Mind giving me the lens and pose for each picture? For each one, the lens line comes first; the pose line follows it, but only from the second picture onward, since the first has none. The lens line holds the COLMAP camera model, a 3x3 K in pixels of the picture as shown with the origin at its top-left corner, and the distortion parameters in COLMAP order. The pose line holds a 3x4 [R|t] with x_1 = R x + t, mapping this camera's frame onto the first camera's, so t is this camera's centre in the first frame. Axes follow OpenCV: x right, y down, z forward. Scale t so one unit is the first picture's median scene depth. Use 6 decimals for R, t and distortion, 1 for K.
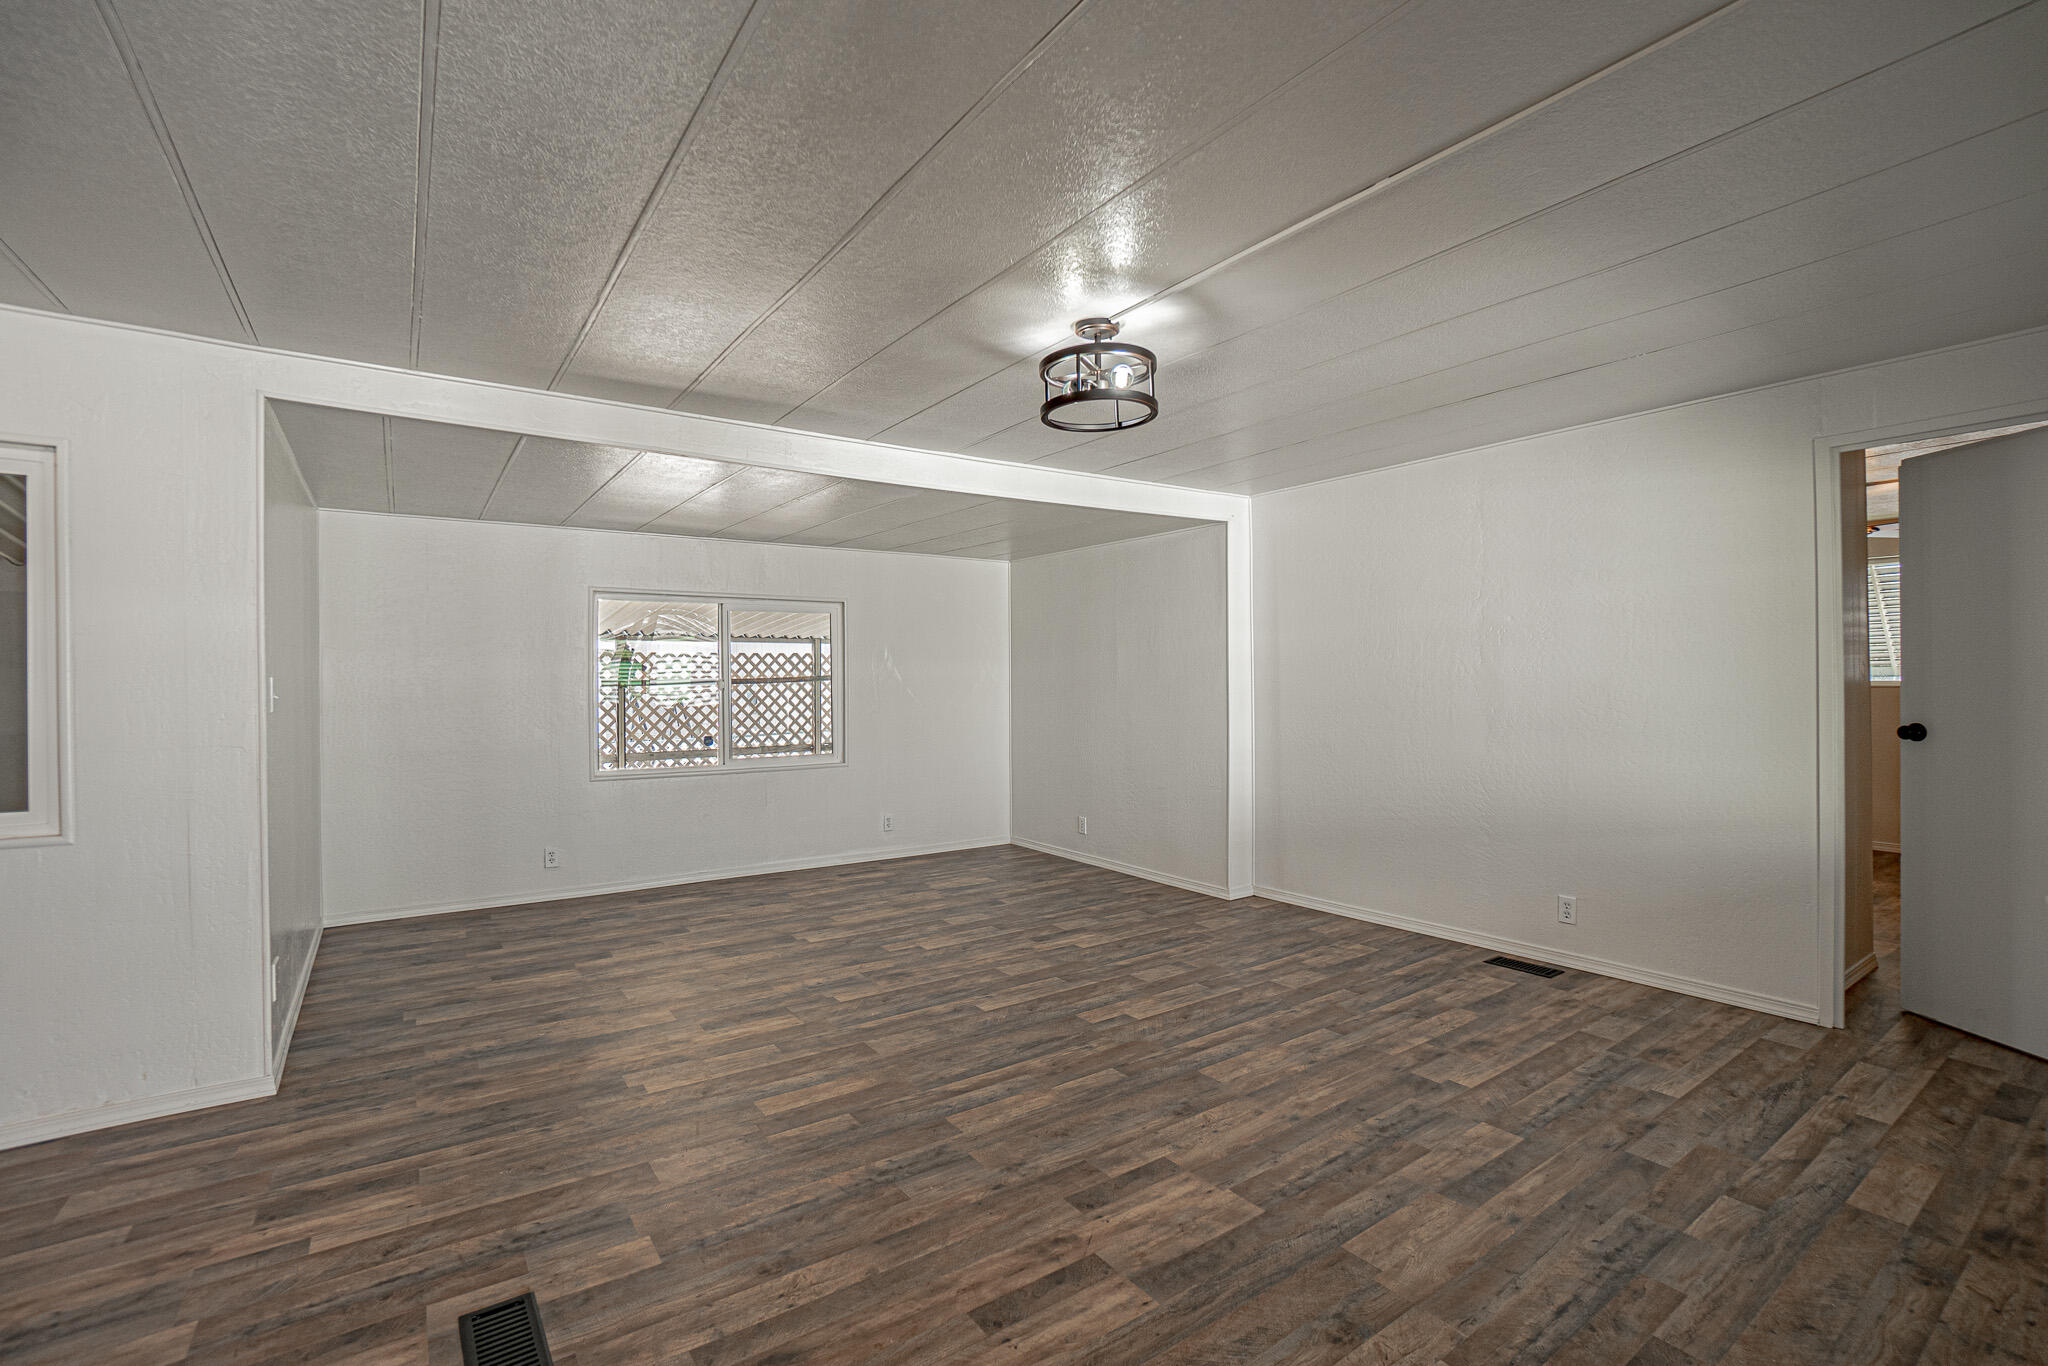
lens RADIAL K [[910.8, 0, 1037.0], [0, 910.8, 691.5], [0, 0, 1]] dist [-0.021469, 0.003885]
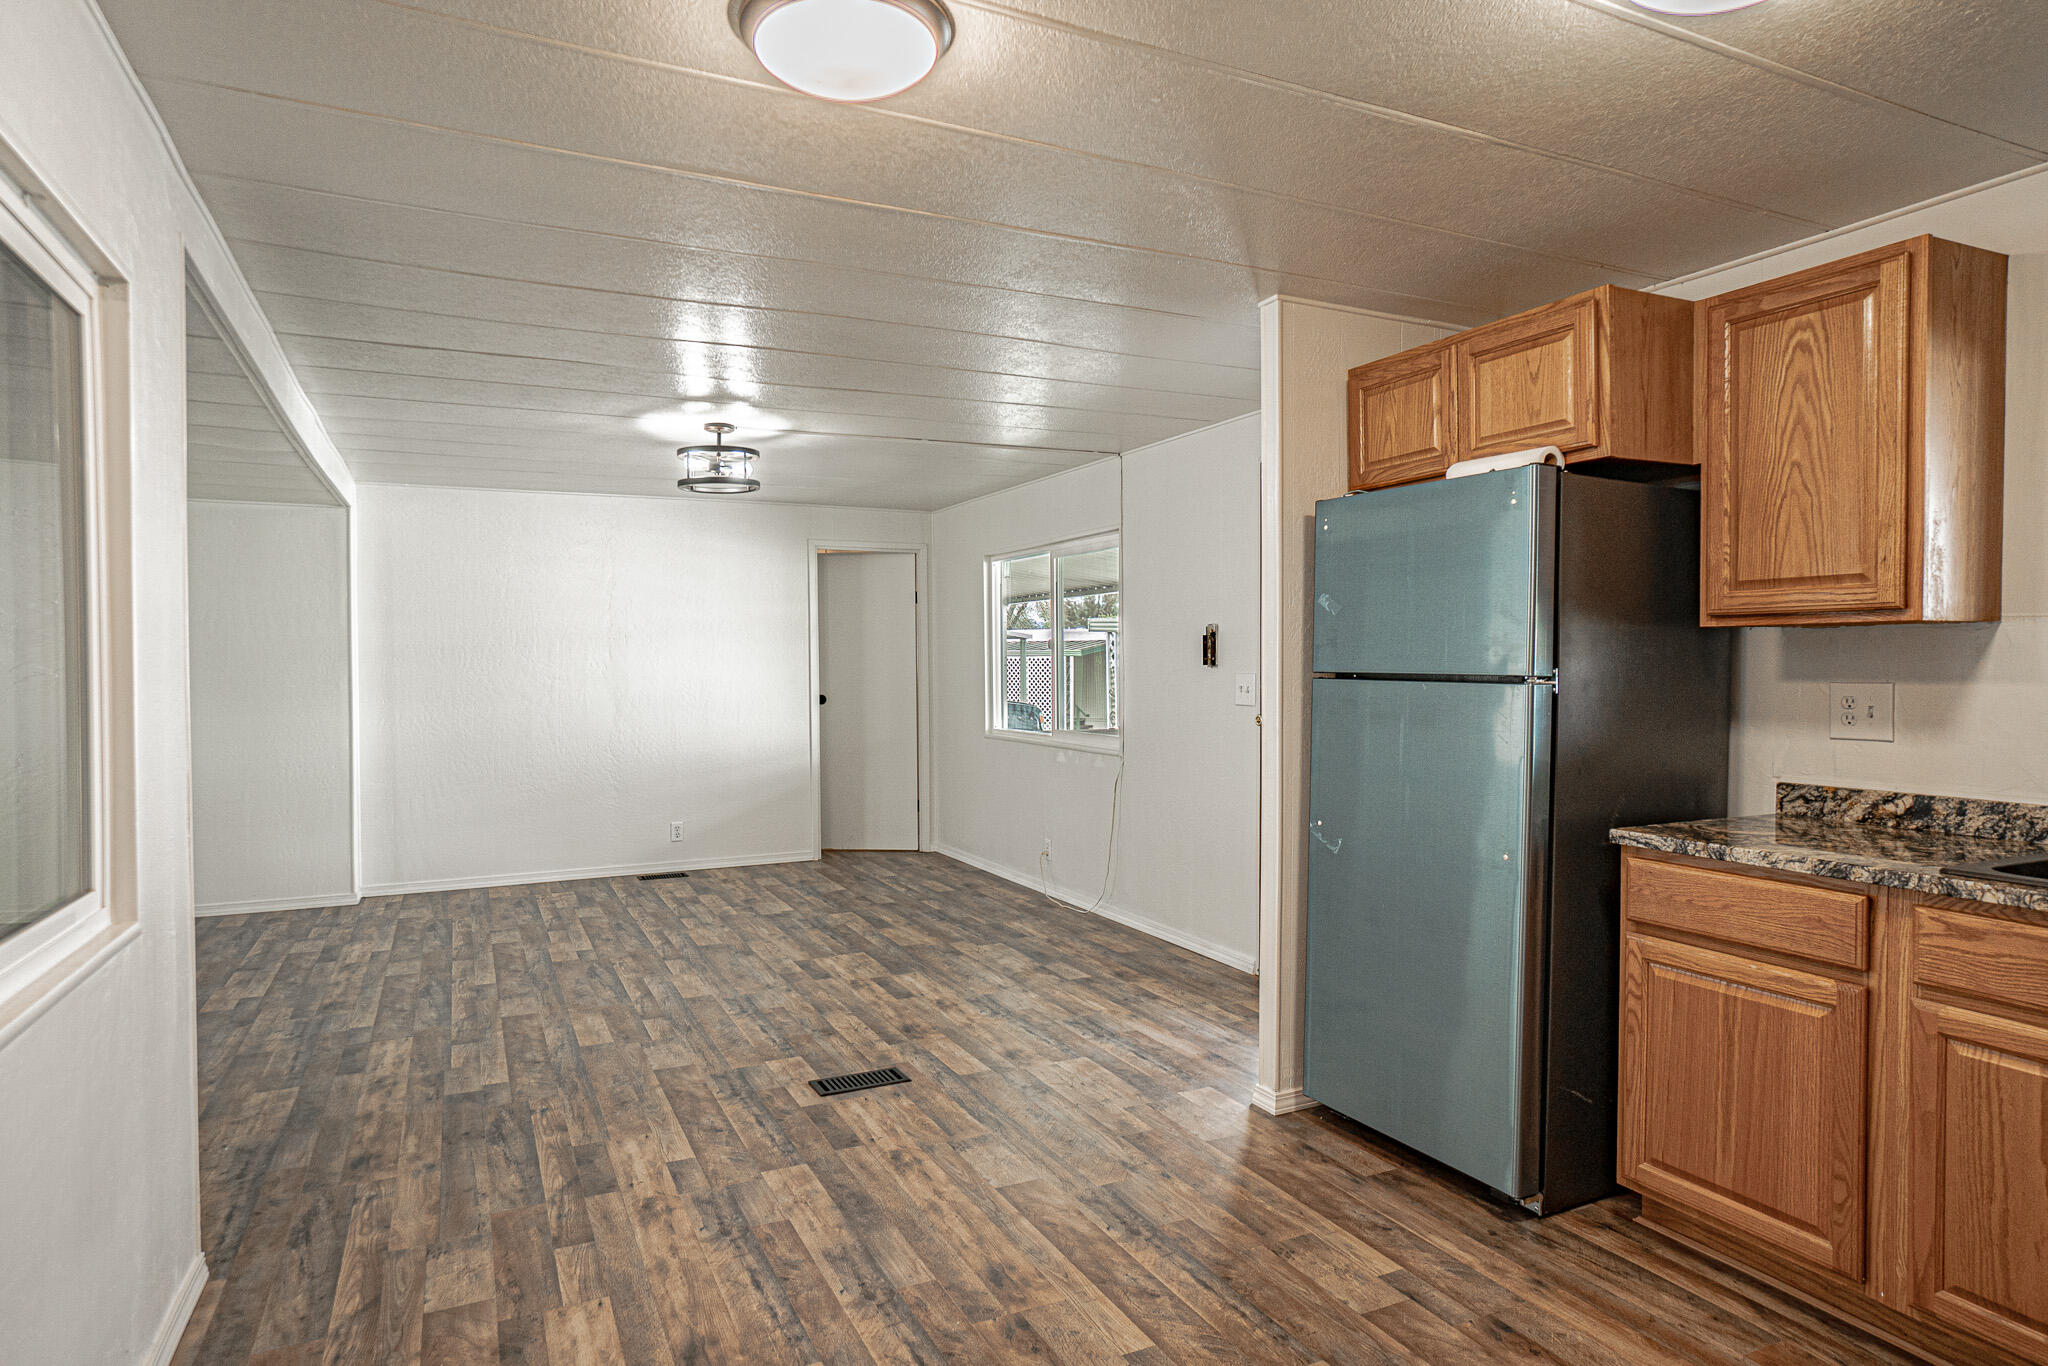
lens RADIAL K [[1132.4, 0, 1021.5], [0, 1132.4, 672.4], [0, 0, 1]] dist [0.051153, 0.001671]
pose [[0.148477, -0.001554, 0.988915, -1.861263], [0.005323, 0.999986, 0.000772, -0.010577], [-0.988901, 0.005149, 0.148483, 0.280207]]
